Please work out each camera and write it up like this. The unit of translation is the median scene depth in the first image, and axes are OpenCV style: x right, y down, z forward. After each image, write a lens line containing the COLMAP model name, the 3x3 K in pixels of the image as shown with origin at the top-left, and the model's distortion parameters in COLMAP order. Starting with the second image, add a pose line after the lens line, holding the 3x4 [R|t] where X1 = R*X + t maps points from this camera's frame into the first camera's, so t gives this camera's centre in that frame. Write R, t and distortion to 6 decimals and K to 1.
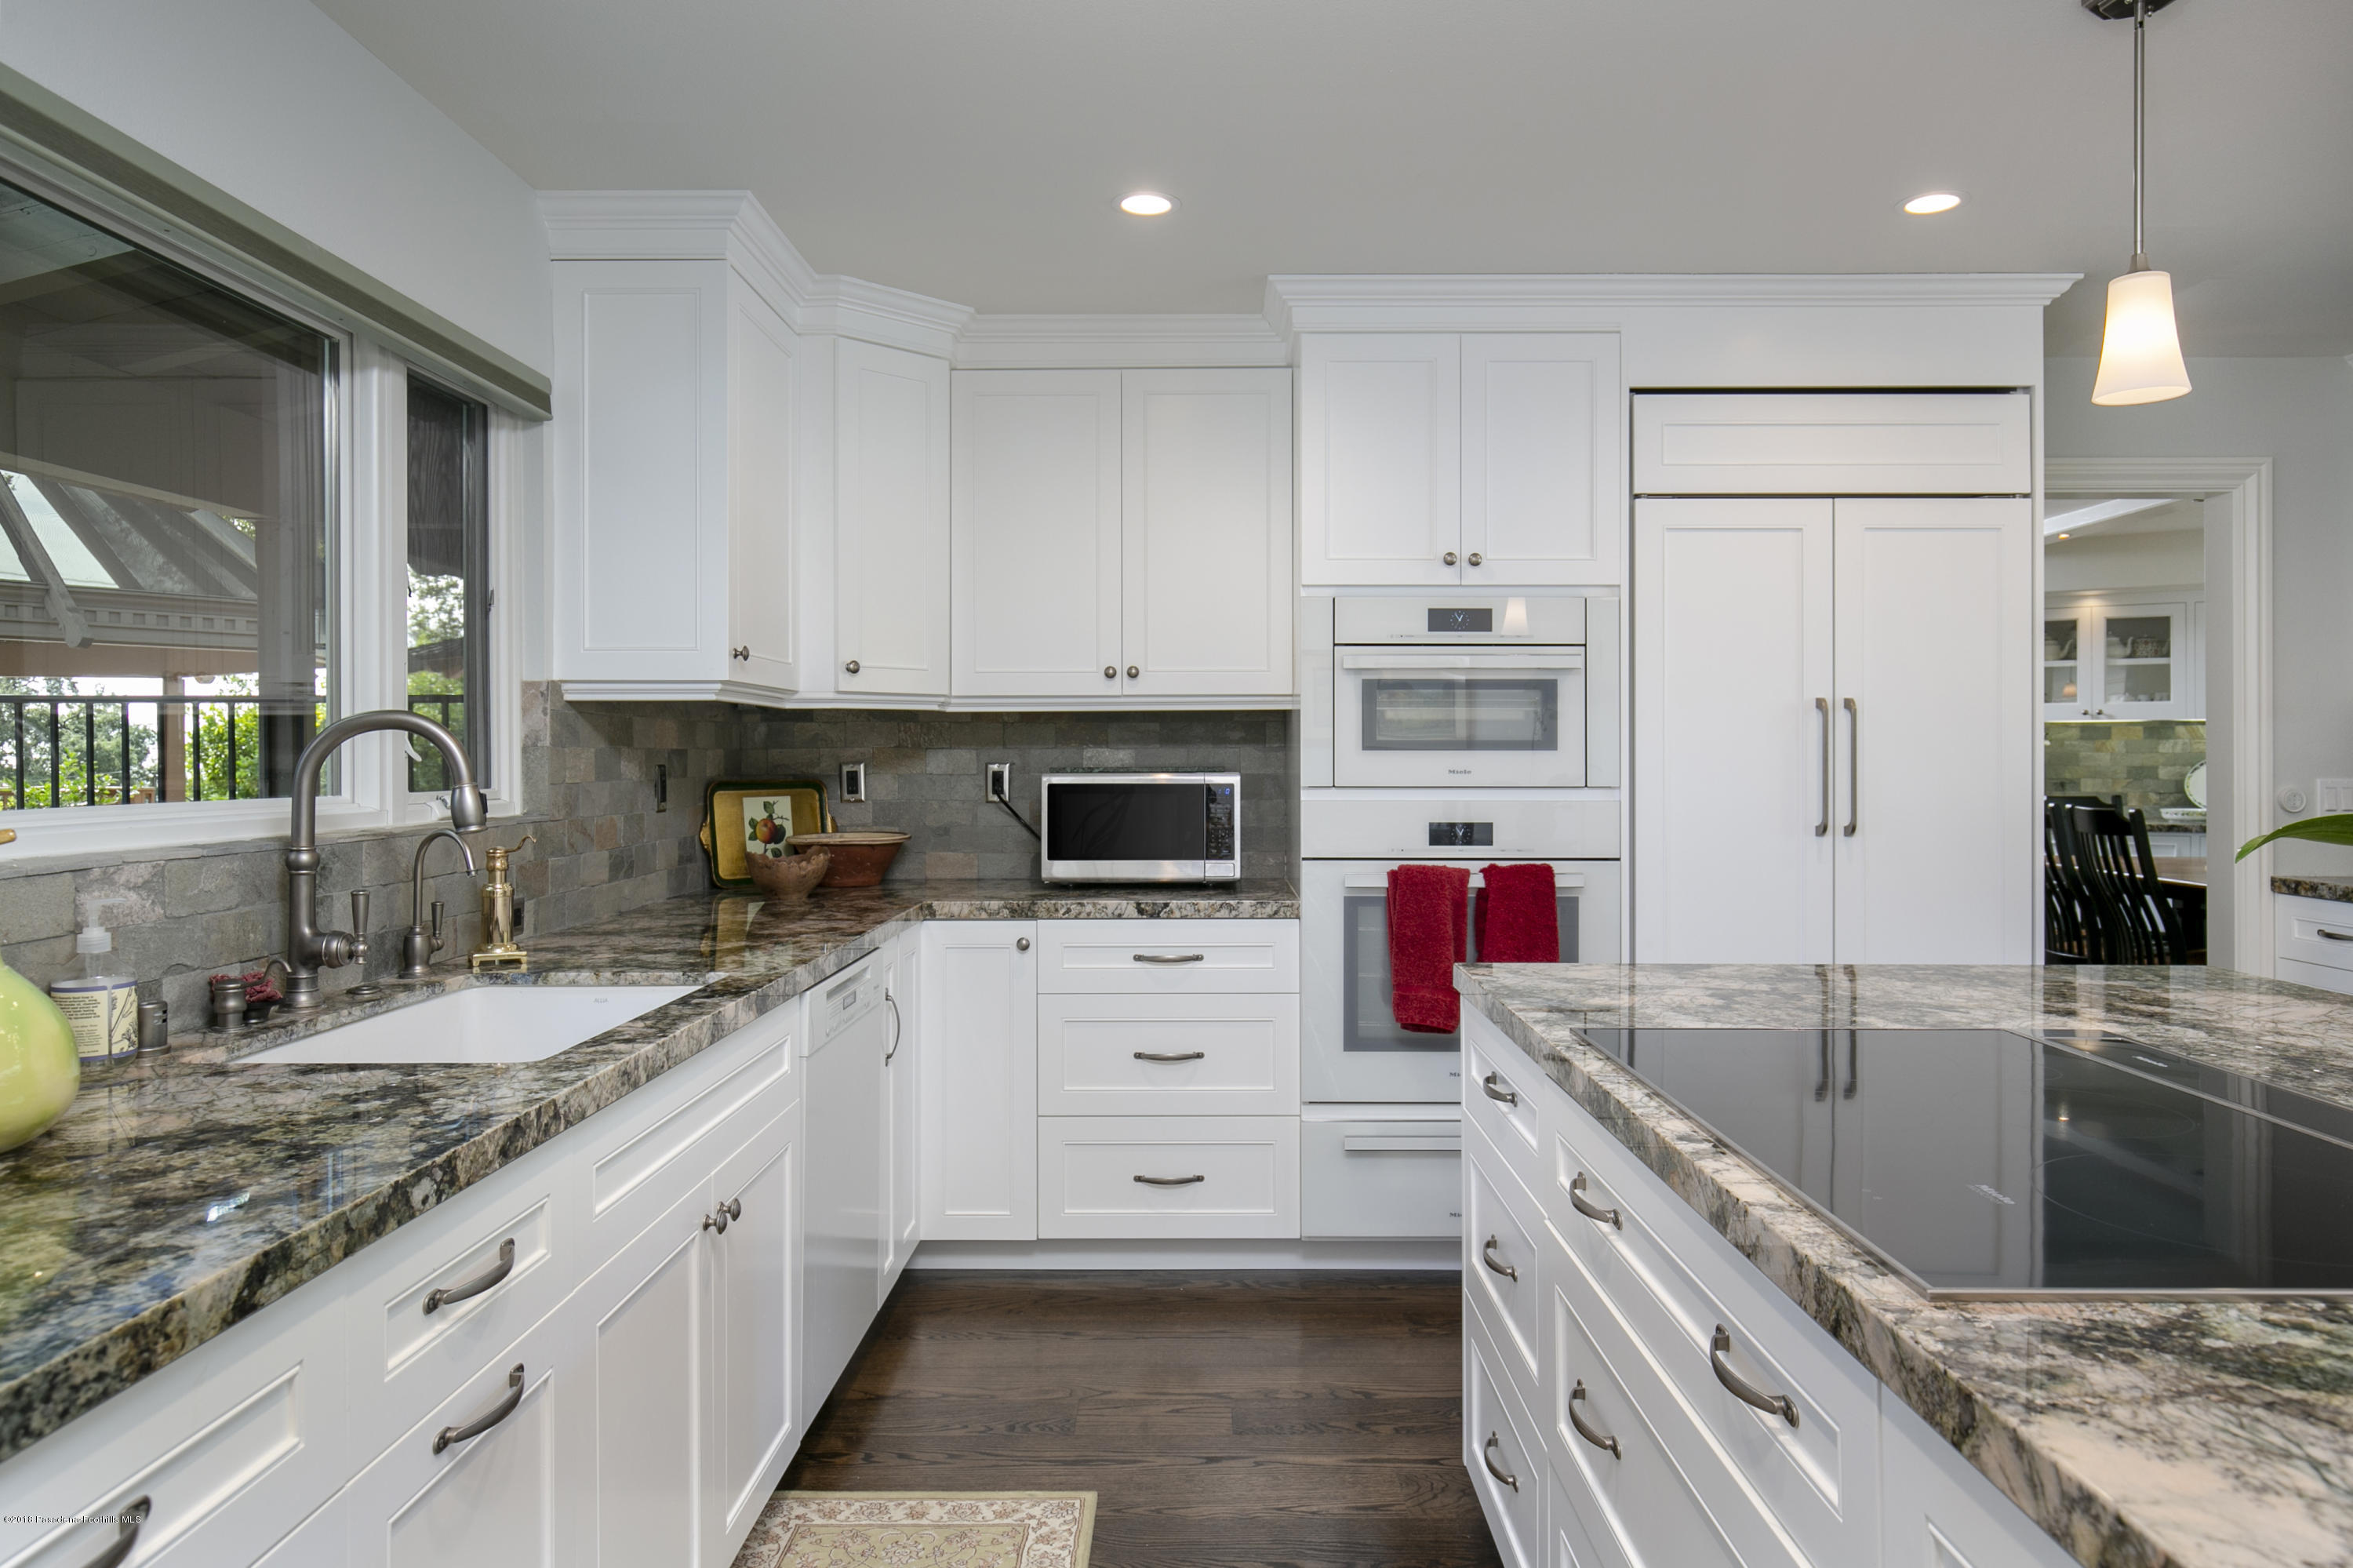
lens RADIAL K [[1514.7, 0, 1189.9], [0, 1514.7, 751.4], [0, 0, 1]] dist [-0.005177, -0.001295]
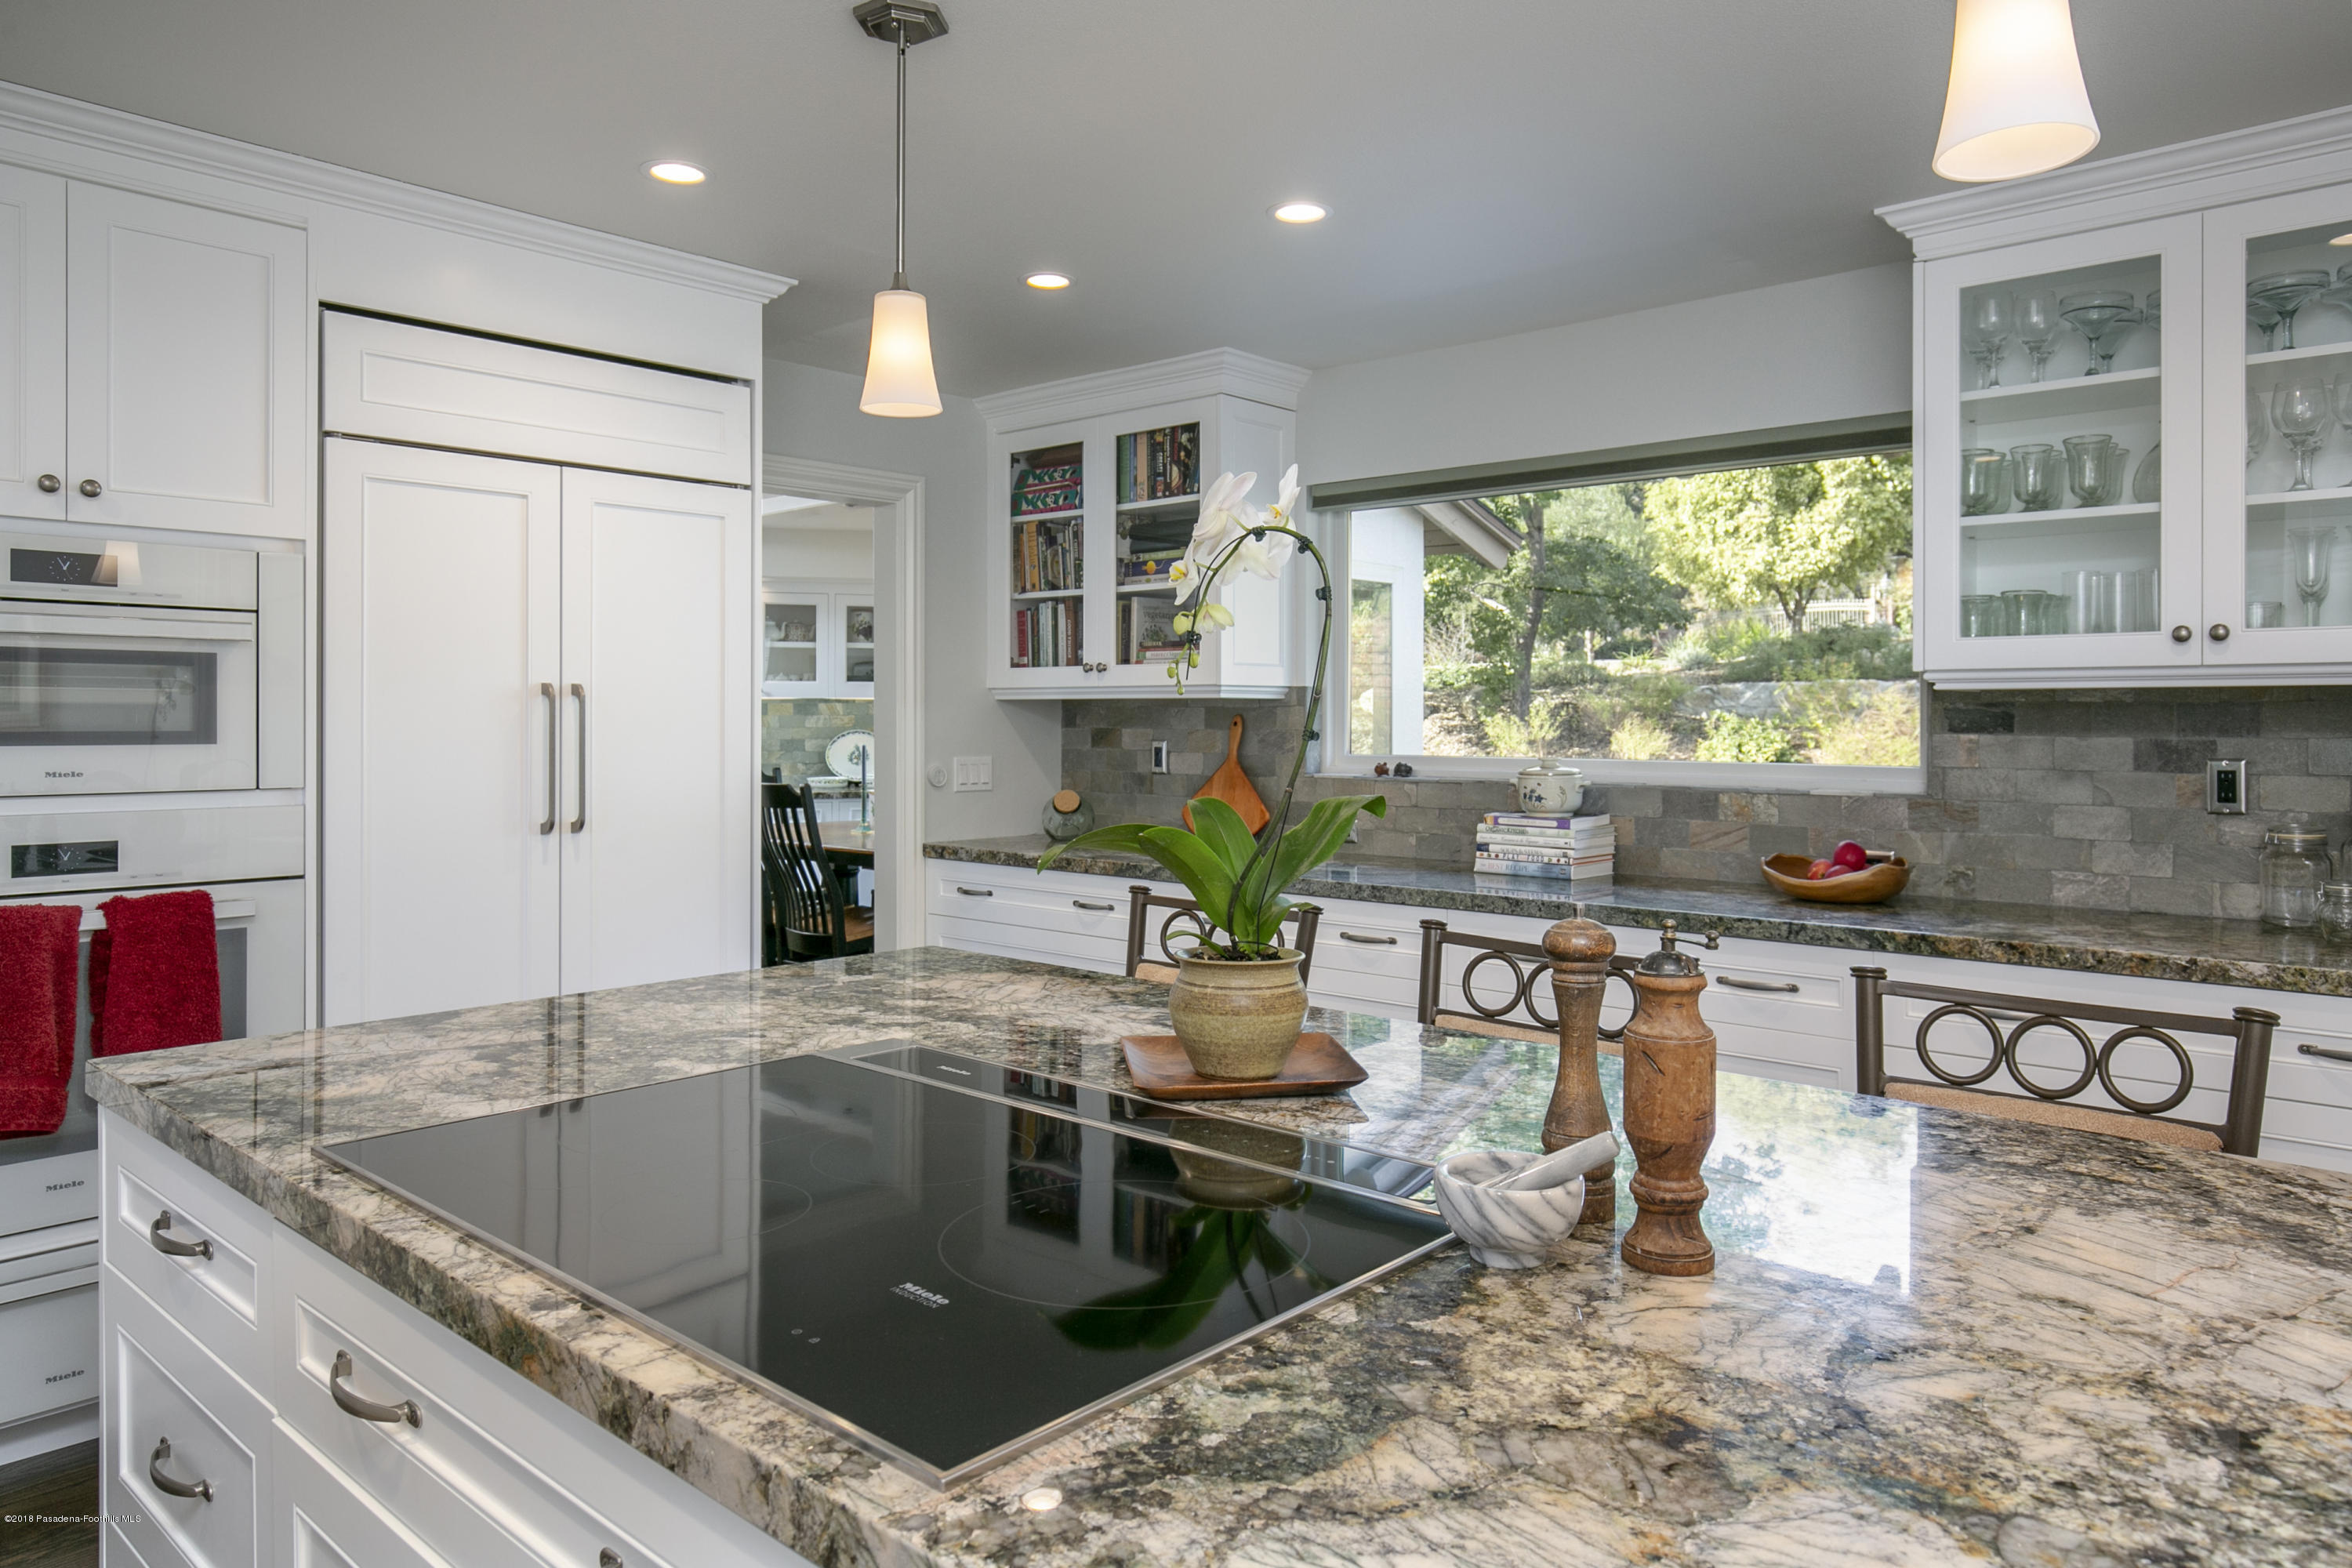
lens RADIAL K [[1507.1, 0, 1179.1], [0, 1507.1, 712.6], [0, 0, 1]] dist [-0.001603, 0.000393]
pose [[0.661899, 0.002153, 0.749590, -0.018633], [-0.002616, 0.999996, -0.000562, -0.027823], [-0.749588, -0.001589, 0.661902, 0.173296]]
